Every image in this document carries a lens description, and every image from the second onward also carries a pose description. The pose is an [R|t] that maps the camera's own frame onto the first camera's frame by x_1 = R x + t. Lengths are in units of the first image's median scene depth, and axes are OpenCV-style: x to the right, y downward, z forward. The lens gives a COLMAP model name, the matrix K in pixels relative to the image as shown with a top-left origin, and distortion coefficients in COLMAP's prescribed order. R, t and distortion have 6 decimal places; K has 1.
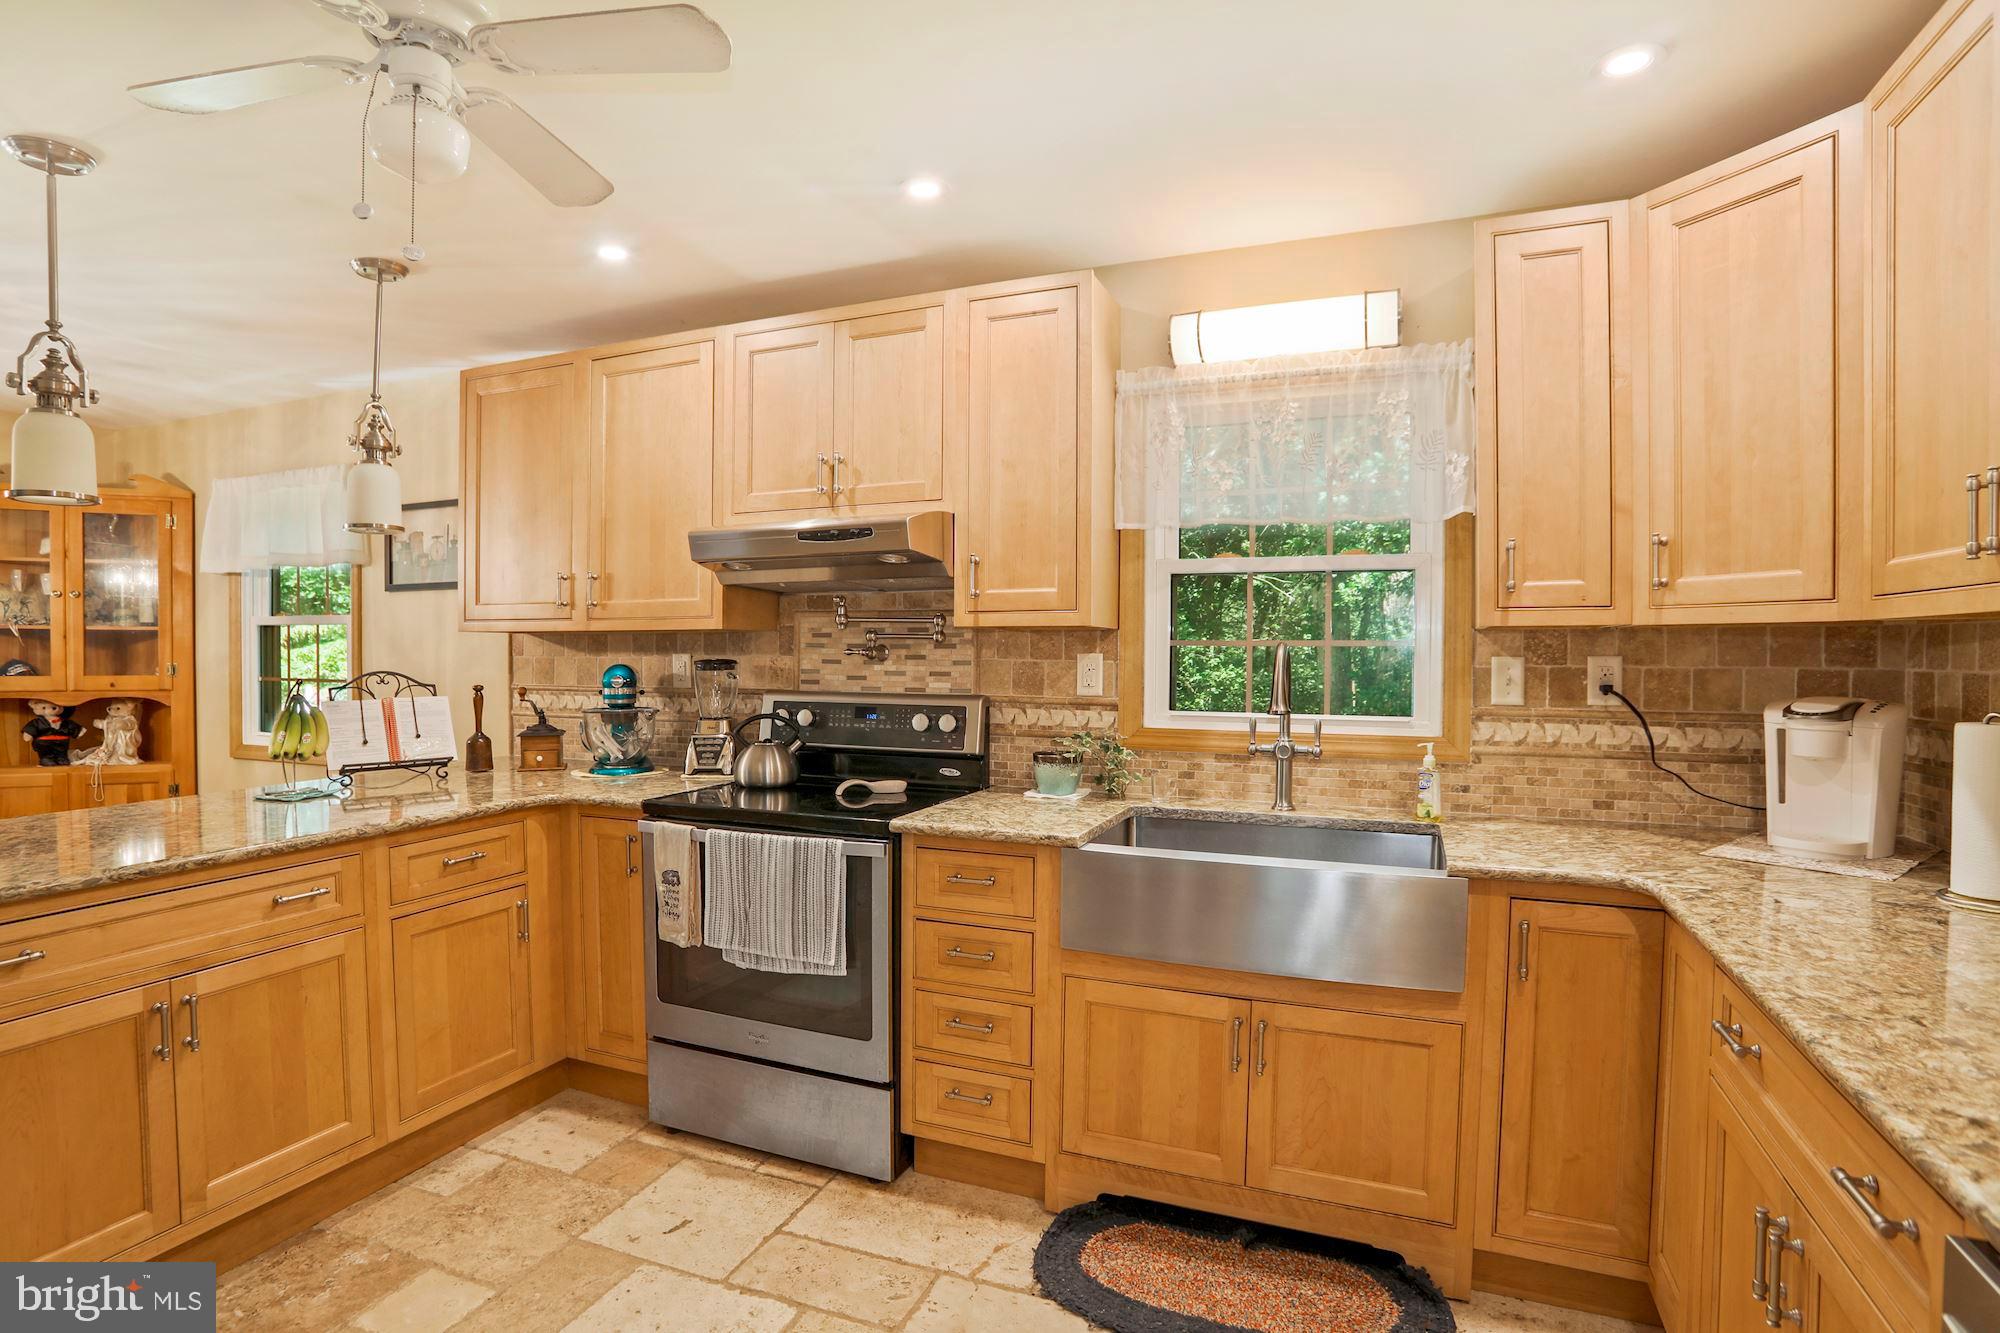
lens RADIAL K [[972.2, 0, 959.3], [0, 972.2, 672.0], [0, 0, 1]] dist [-0.075409, 0.026214]
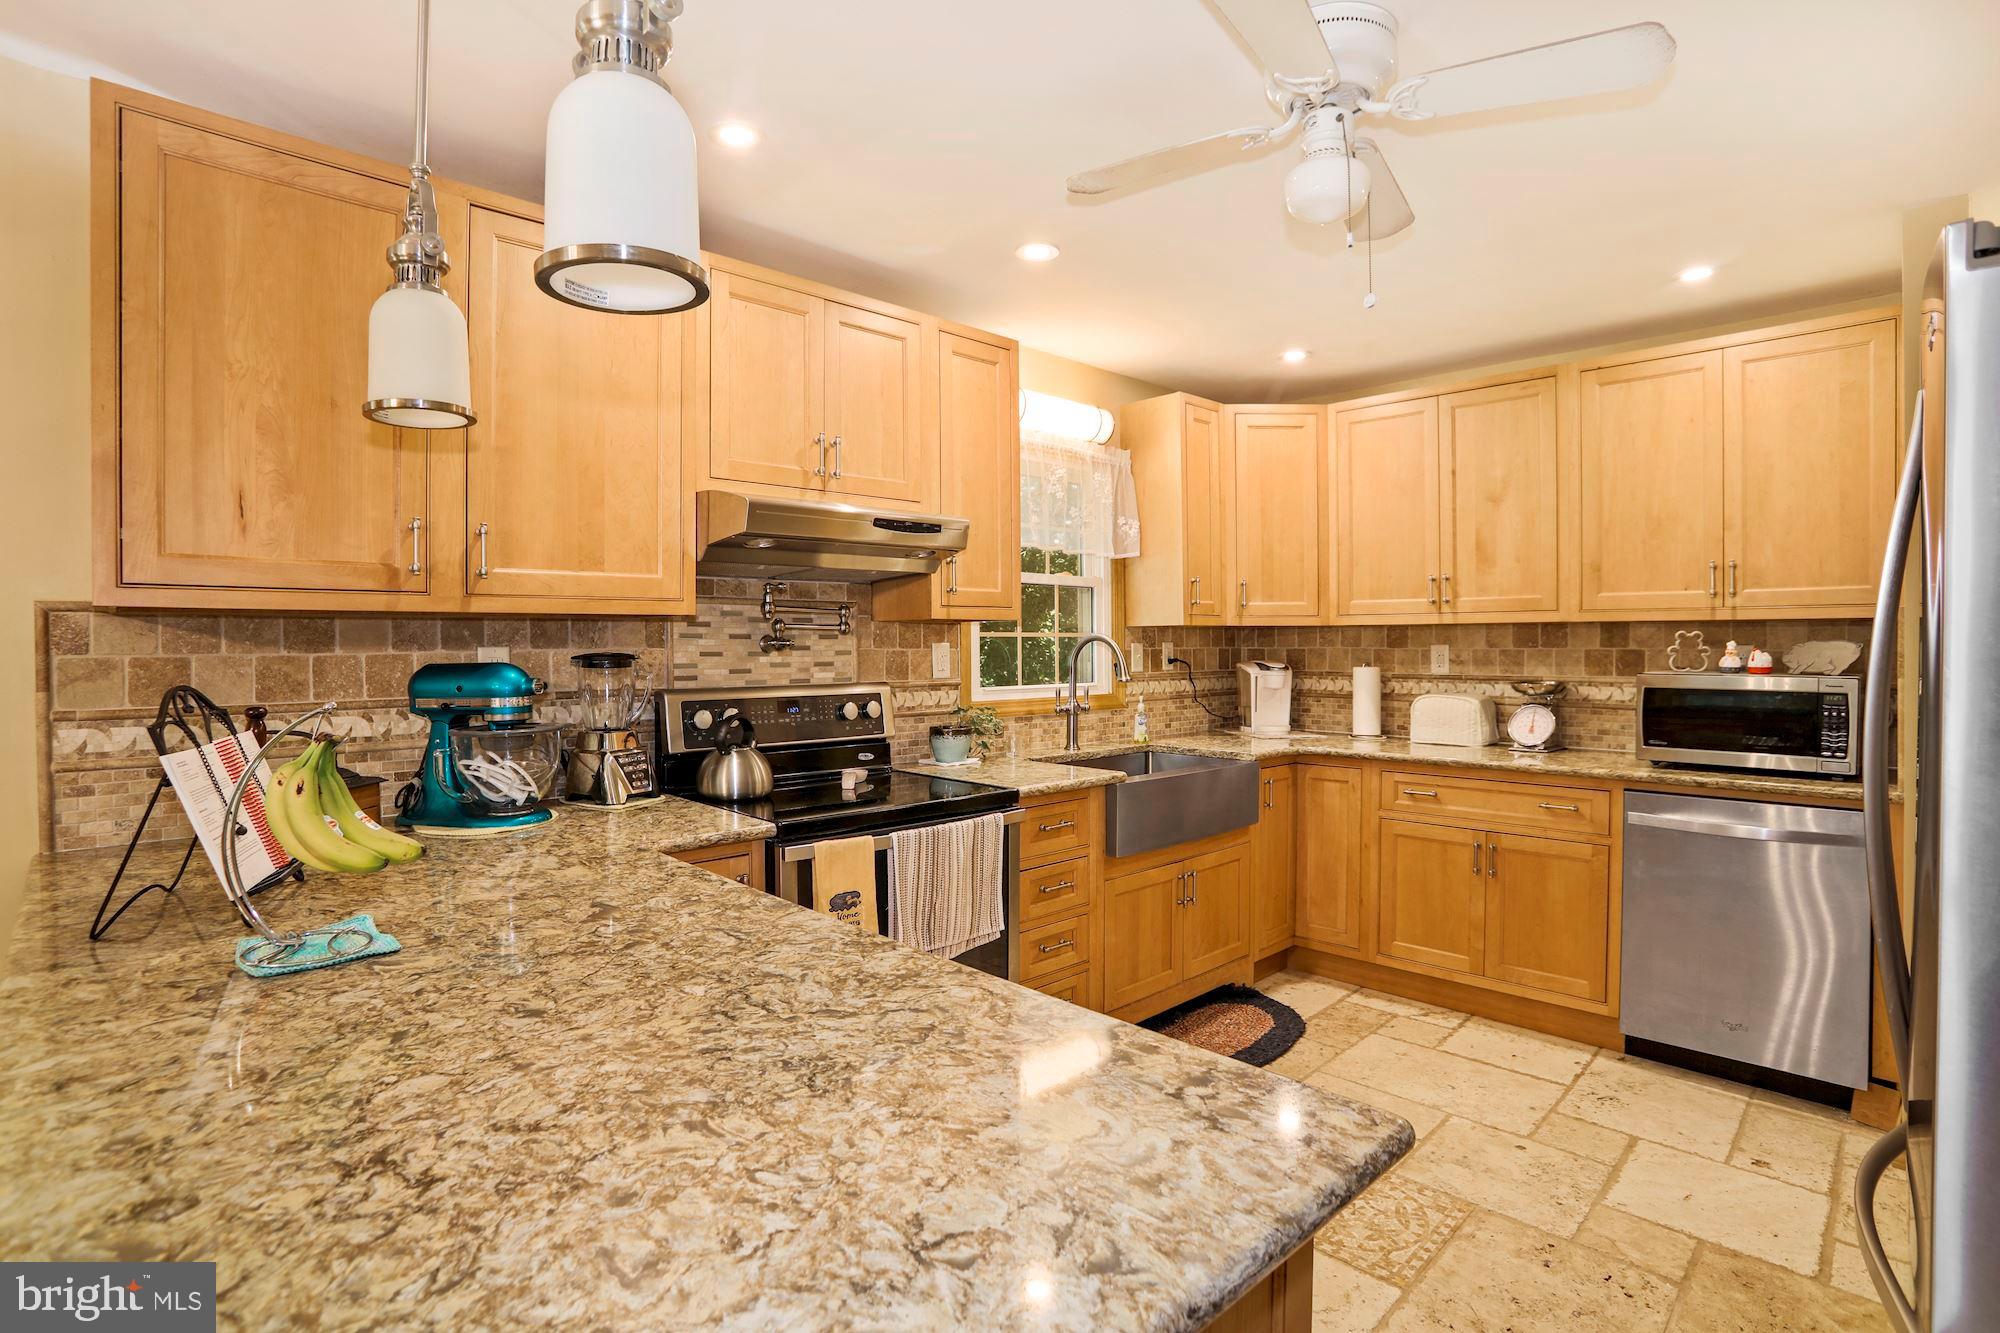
lens RADIAL K [[975.1, 0, 997.0], [0, 975.1, 644.6], [0, 0, 1]] dist [-0.078753, 0.029811]
pose [[0.401843, -0.007514, 0.915678, -0.848495], [0.022819, 0.999738, -0.001811, -0.012069], [-0.915424, 0.021622, 0.401909, 0.415286]]
